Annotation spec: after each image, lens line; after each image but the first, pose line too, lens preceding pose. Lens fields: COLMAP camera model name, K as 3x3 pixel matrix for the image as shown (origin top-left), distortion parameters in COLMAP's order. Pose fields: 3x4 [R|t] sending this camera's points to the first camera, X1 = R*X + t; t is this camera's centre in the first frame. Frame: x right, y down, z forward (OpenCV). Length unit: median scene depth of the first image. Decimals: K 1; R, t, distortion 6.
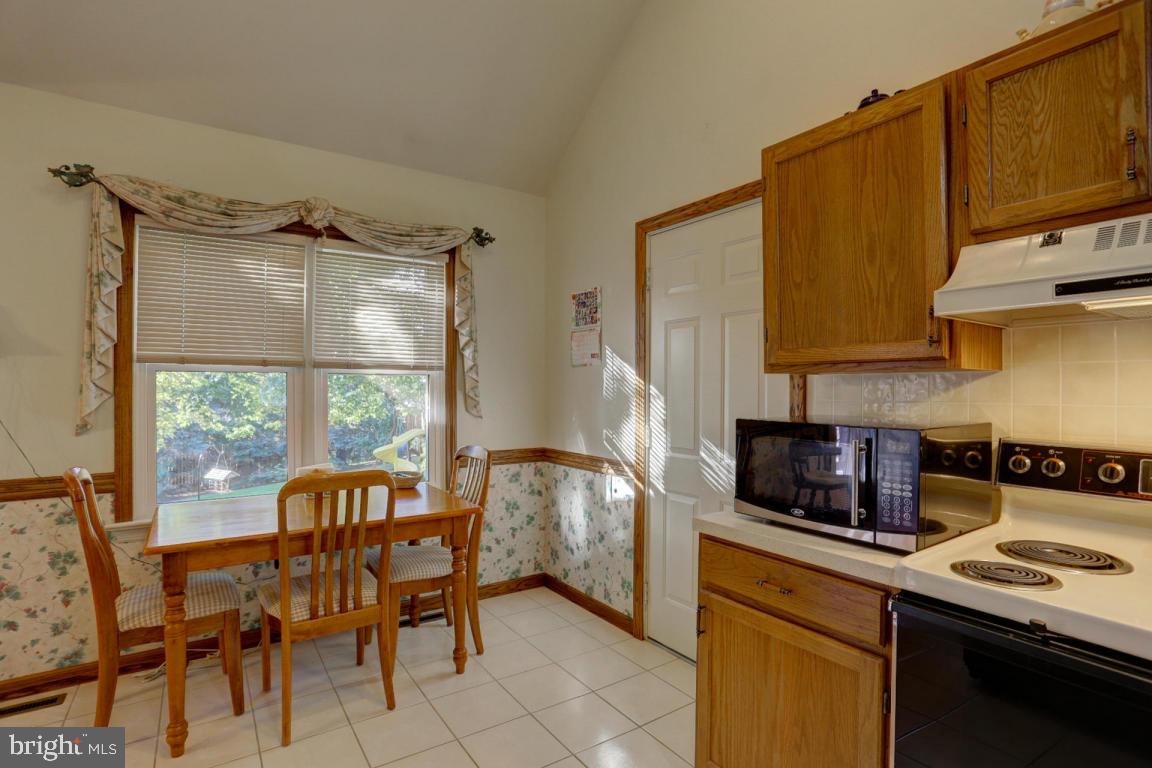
lens RADIAL K [[560.2, 0, 576.2], [0, 560.2, 385.6], [0, 0, 1]] dist [-0.055031, 0.009191]
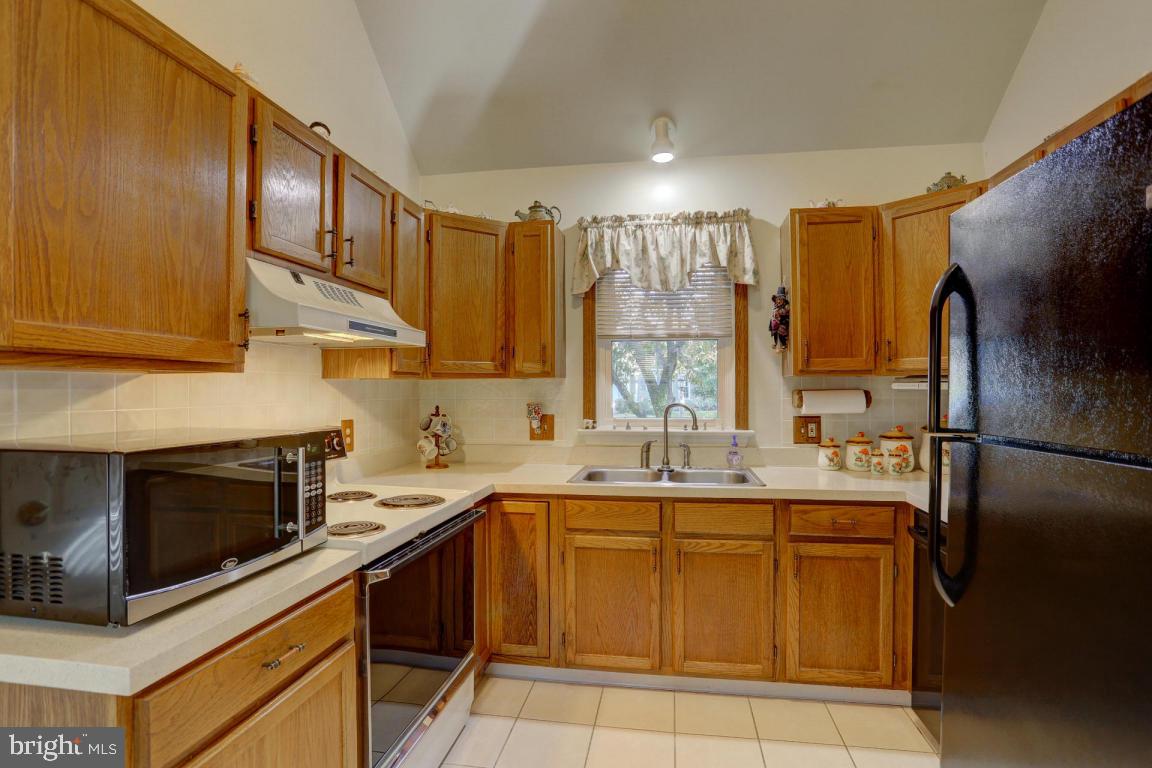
lens RADIAL K [[560.2, 0, 578.4], [0, 560.2, 388.8], [0, 0, 1]] dist [-0.055031, 0.009191]
pose [[-0.720087, -0.002105, 0.693881, -0.436212], [-0.005280, 0.999983, -0.002446, -0.002336], [-0.693864, -0.005425, -0.720086, 1.213219]]
